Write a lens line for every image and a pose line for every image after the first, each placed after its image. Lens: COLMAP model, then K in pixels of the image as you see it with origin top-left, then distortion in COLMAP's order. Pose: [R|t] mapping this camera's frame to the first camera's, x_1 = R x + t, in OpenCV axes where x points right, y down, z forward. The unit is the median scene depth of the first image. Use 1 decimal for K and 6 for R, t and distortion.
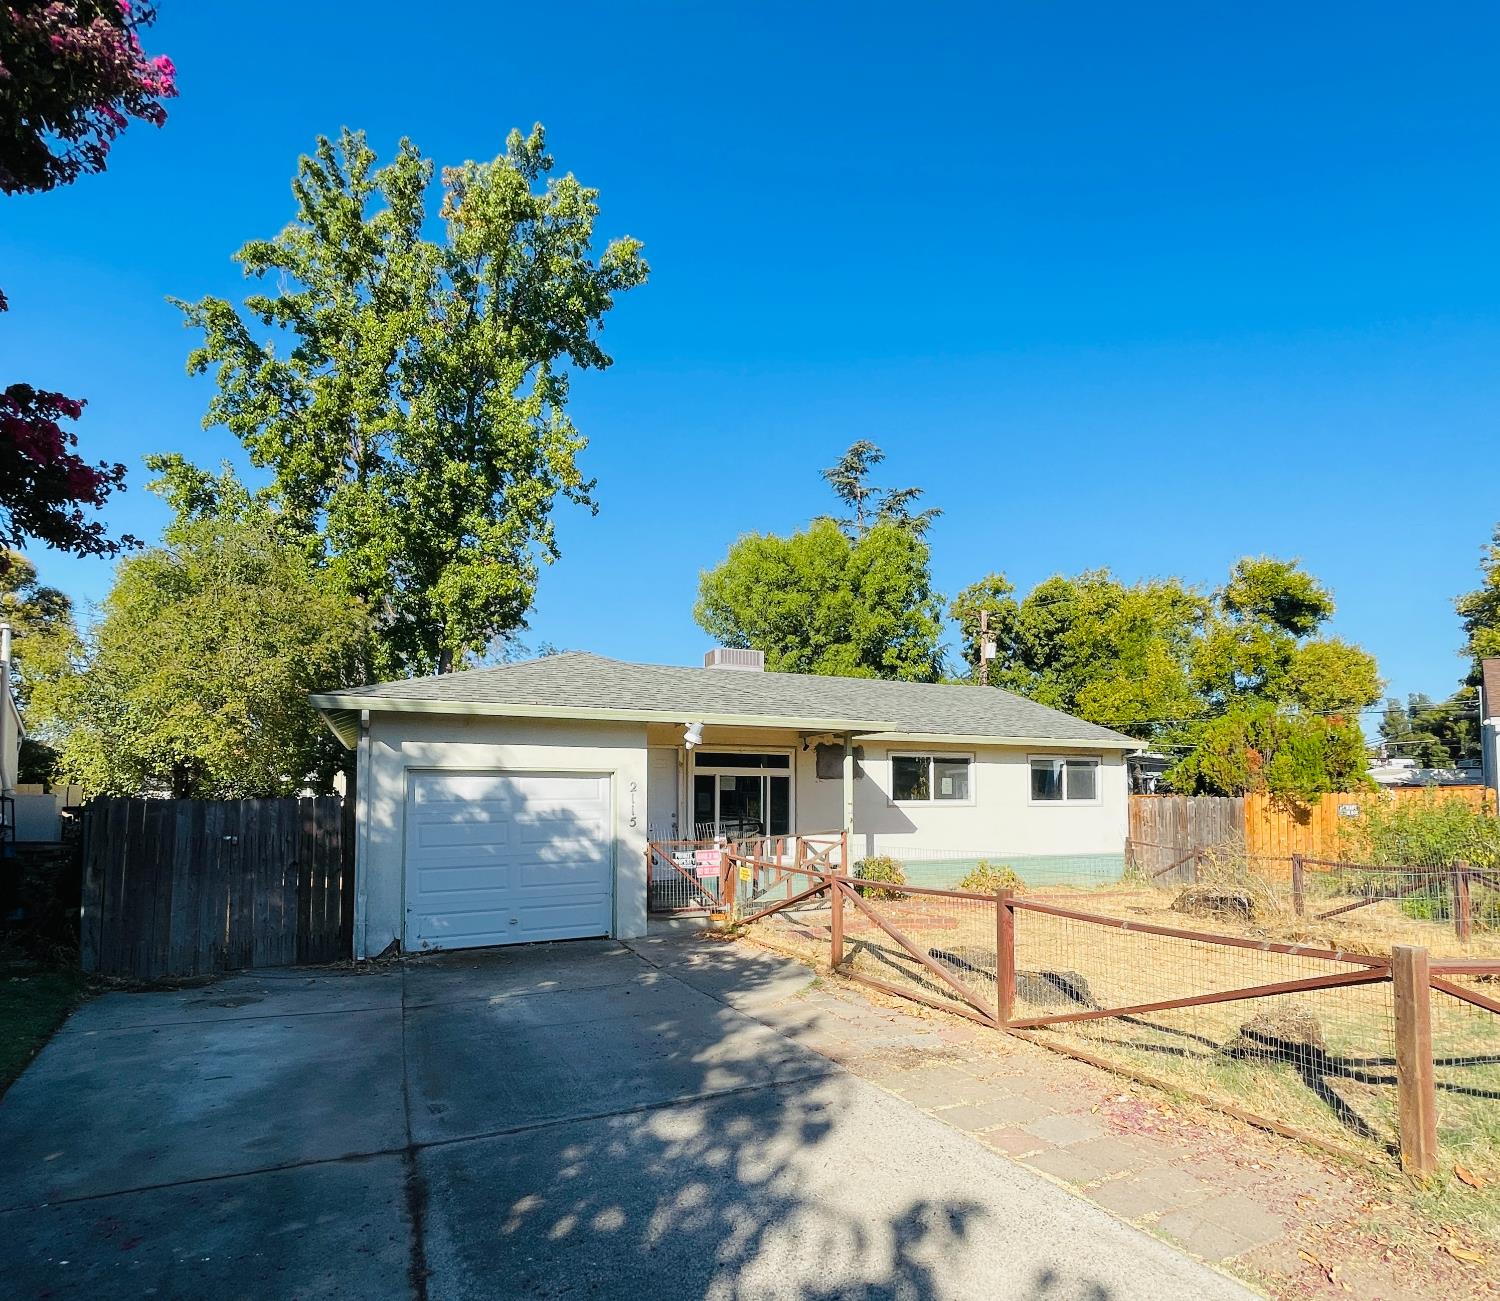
lens RADIAL K [[811.7, 0, 738.7], [0, 811.7, 766.6], [0, 0, 1]] dist [-0.003782, -0.002140]
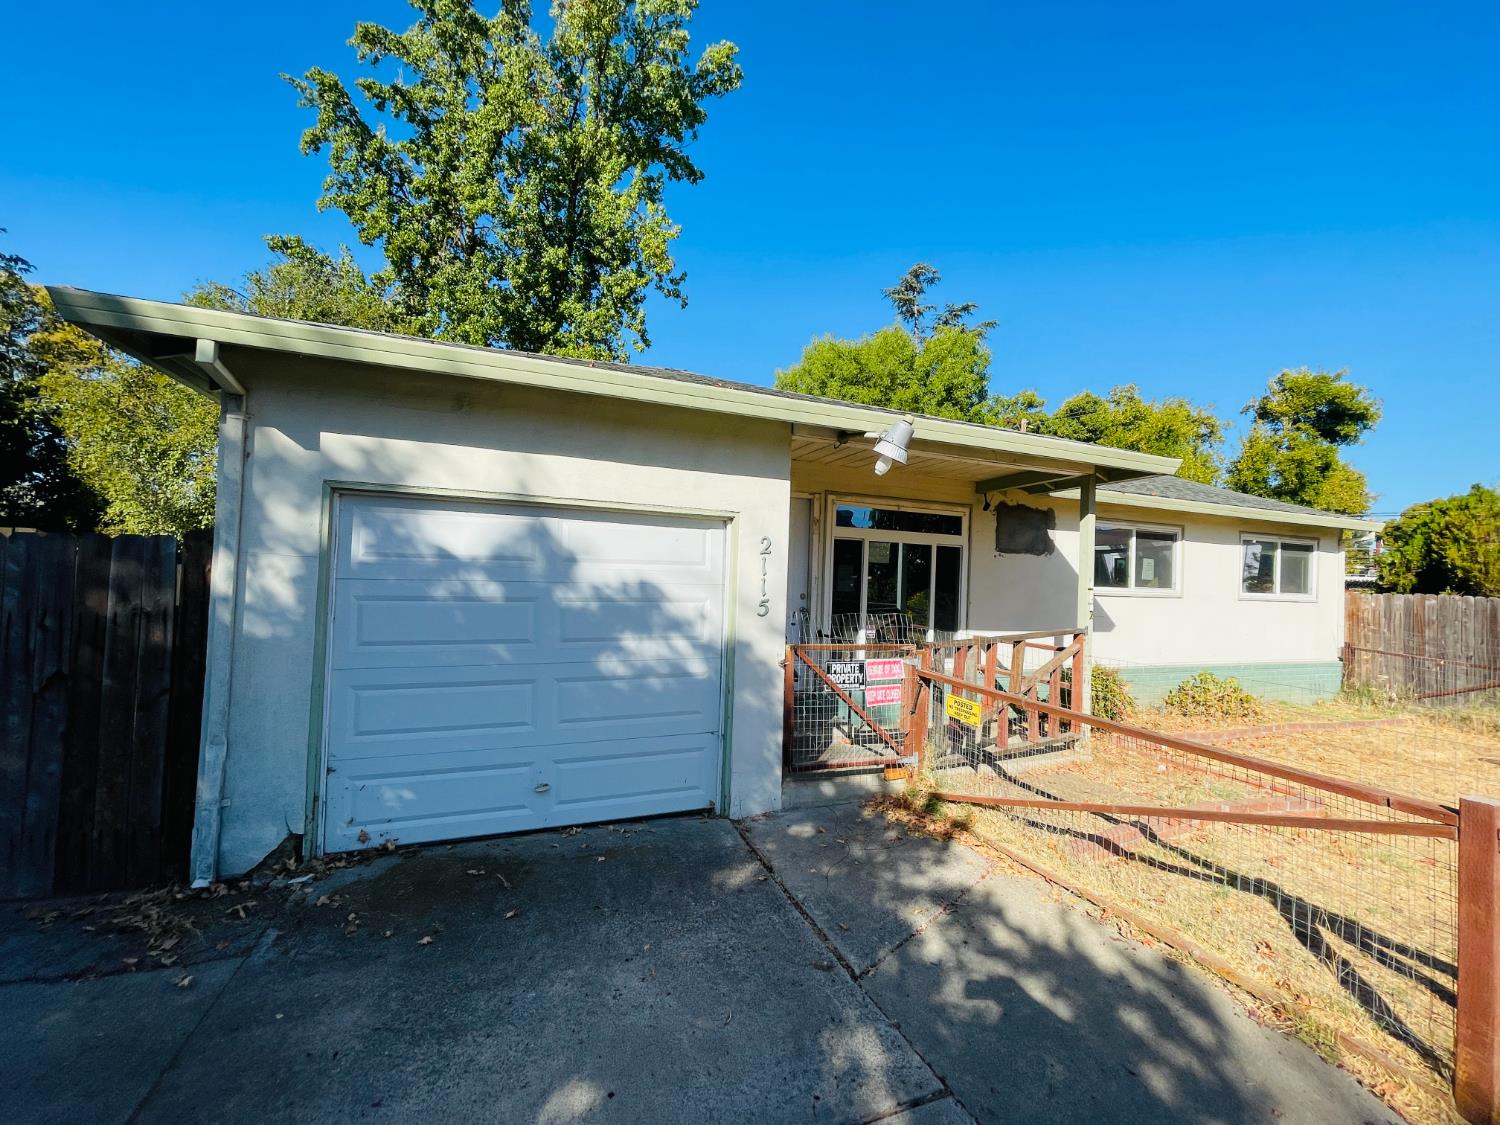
lens RADIAL K [[603.9, 0, 751.0], [0, 603.9, 559.1], [0, 0, 1]] dist [0.000192, 0.000685]
pose [[0.998476, 0.034024, -0.043447, -0.050672], [-0.033742, 0.999404, 0.007225, 0.012874], [0.043666, -0.005748, 0.999030, 0.240733]]
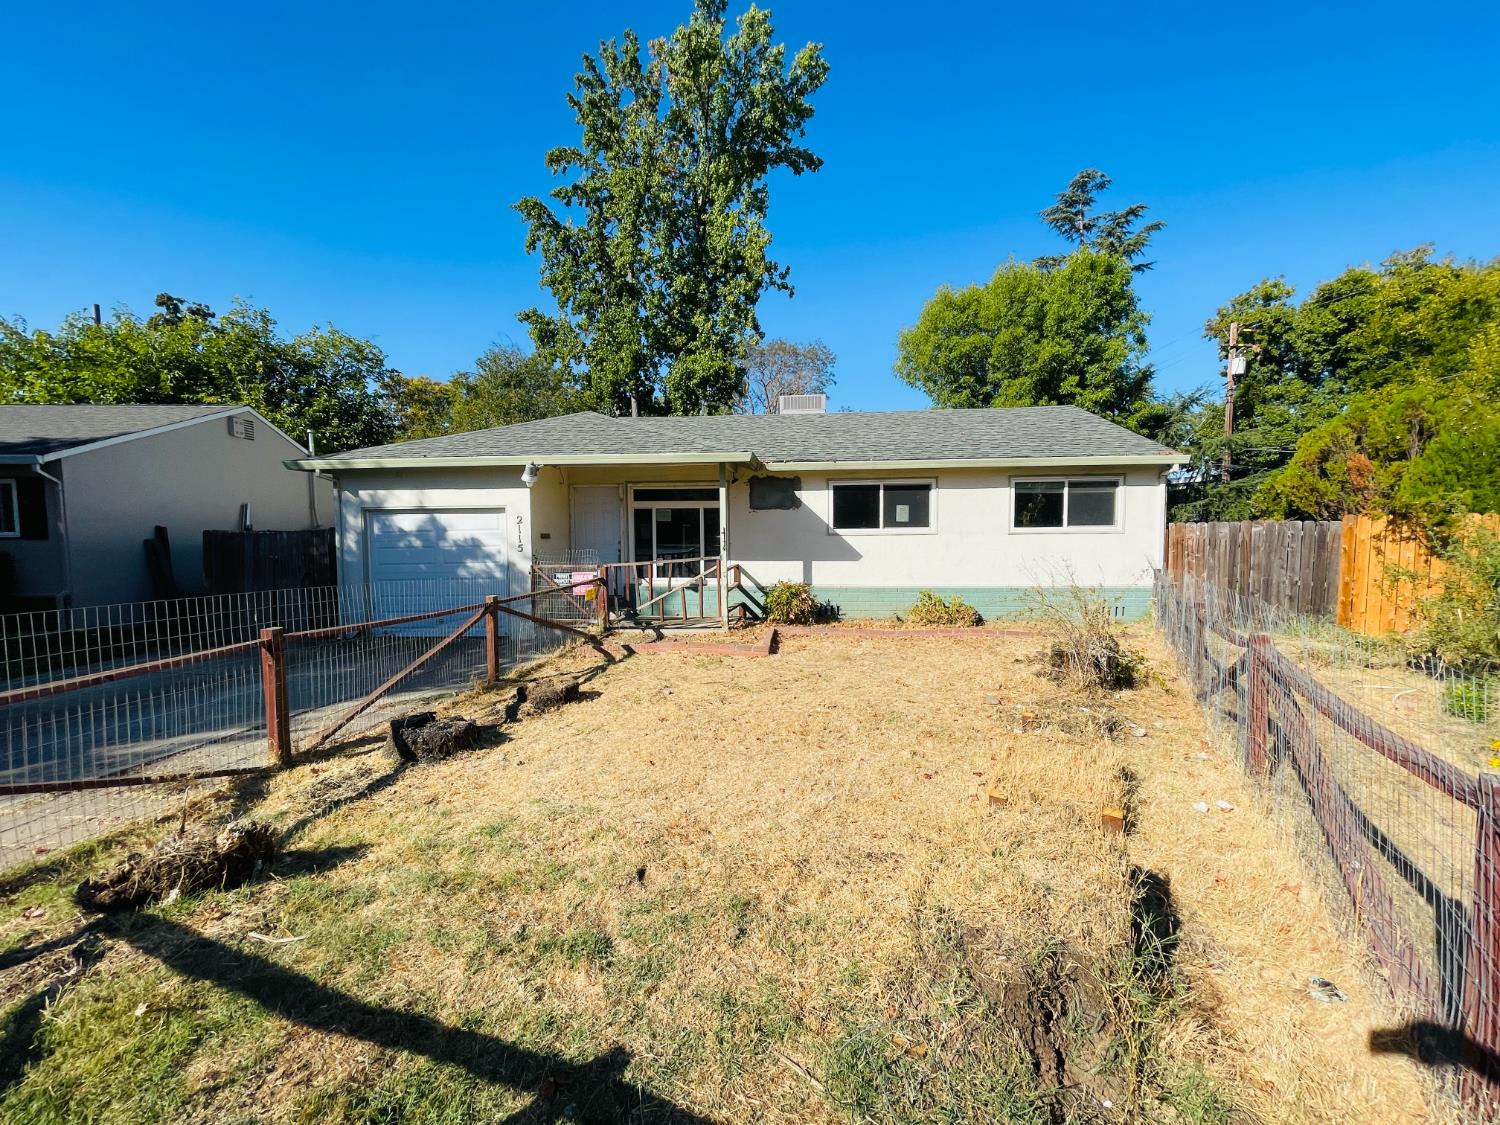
lens RADIAL K [[604.8, 0, 750.0], [0, 604.8, 562.5], [0, 0, 1]] dist [-0.000346, 0.000022]
pose [[0.872031, 0.021434, -0.488982, 0.262291], [0.027310, 0.995354, 0.092333, 0.005869], [0.488689, -0.093871, 0.867394, 0.151653]]
